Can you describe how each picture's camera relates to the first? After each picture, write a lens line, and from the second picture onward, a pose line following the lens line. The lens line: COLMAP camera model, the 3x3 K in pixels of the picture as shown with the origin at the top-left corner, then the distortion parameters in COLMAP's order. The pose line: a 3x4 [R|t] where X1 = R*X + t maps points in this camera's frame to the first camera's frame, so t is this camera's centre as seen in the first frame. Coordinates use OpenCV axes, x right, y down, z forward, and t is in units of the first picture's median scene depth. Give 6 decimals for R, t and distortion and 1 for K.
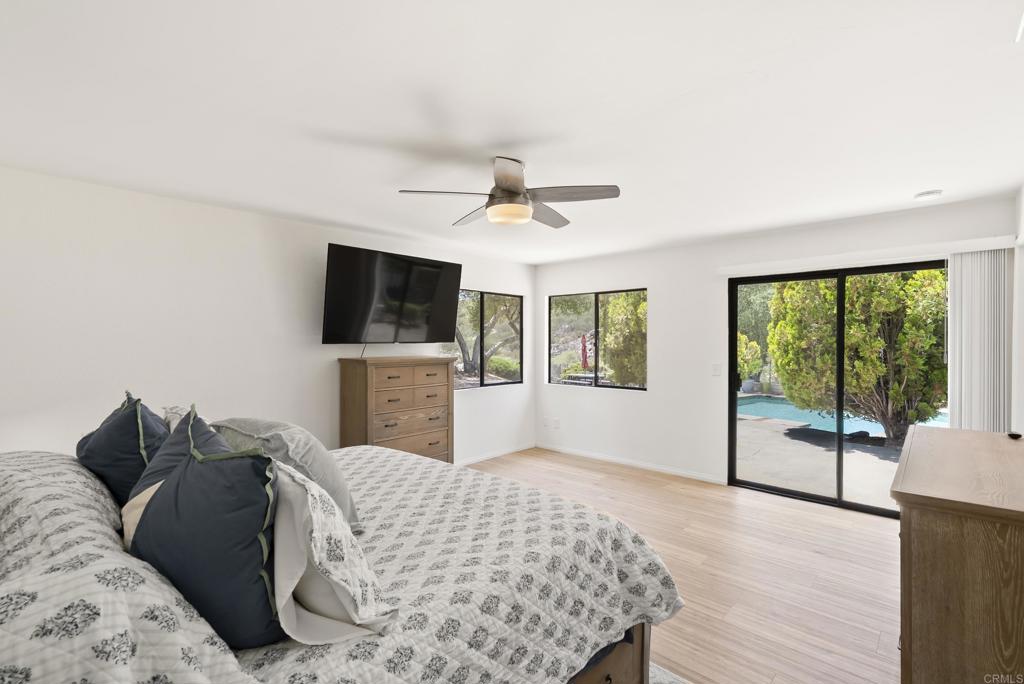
lens RADIAL K [[465.3, 0, 512.0], [0, 465.3, 342.0], [0, 0, 1]] dist [-0.001539, -0.000270]
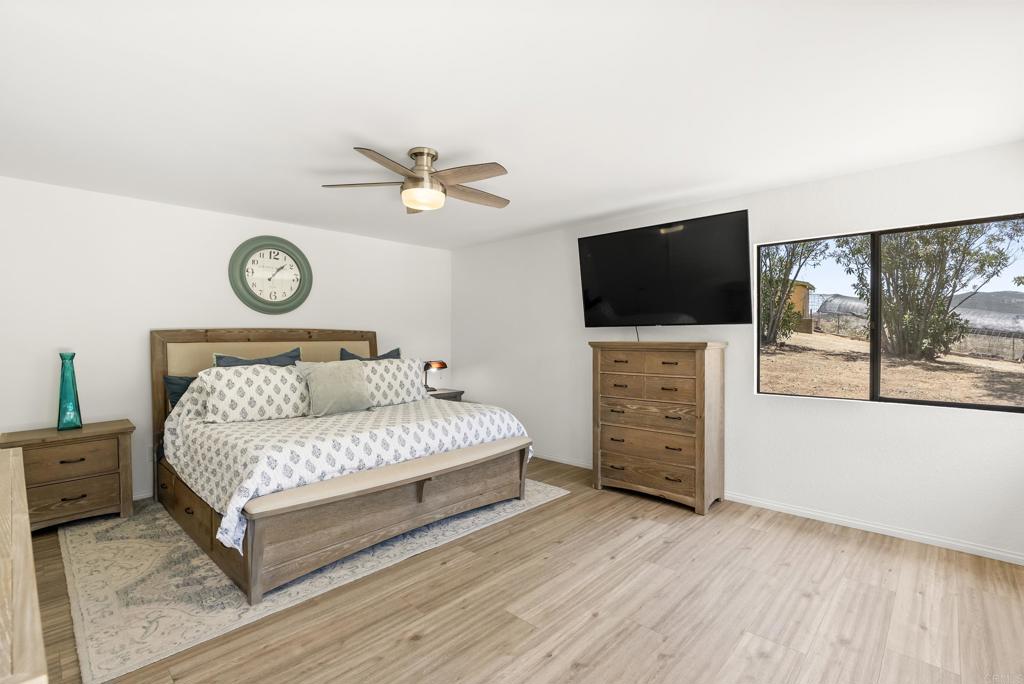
lens RADIAL K [[465.3, 0, 512.0], [0, 465.3, 342.0], [0, 0, 1]] dist [-0.001539, -0.000270]
pose [[-0.005676, 0.014115, -0.999884, 0.681597], [-0.000313, 0.999900, 0.014117, 0.022718], [0.999984, 0.000393, -0.005671, 0.771904]]
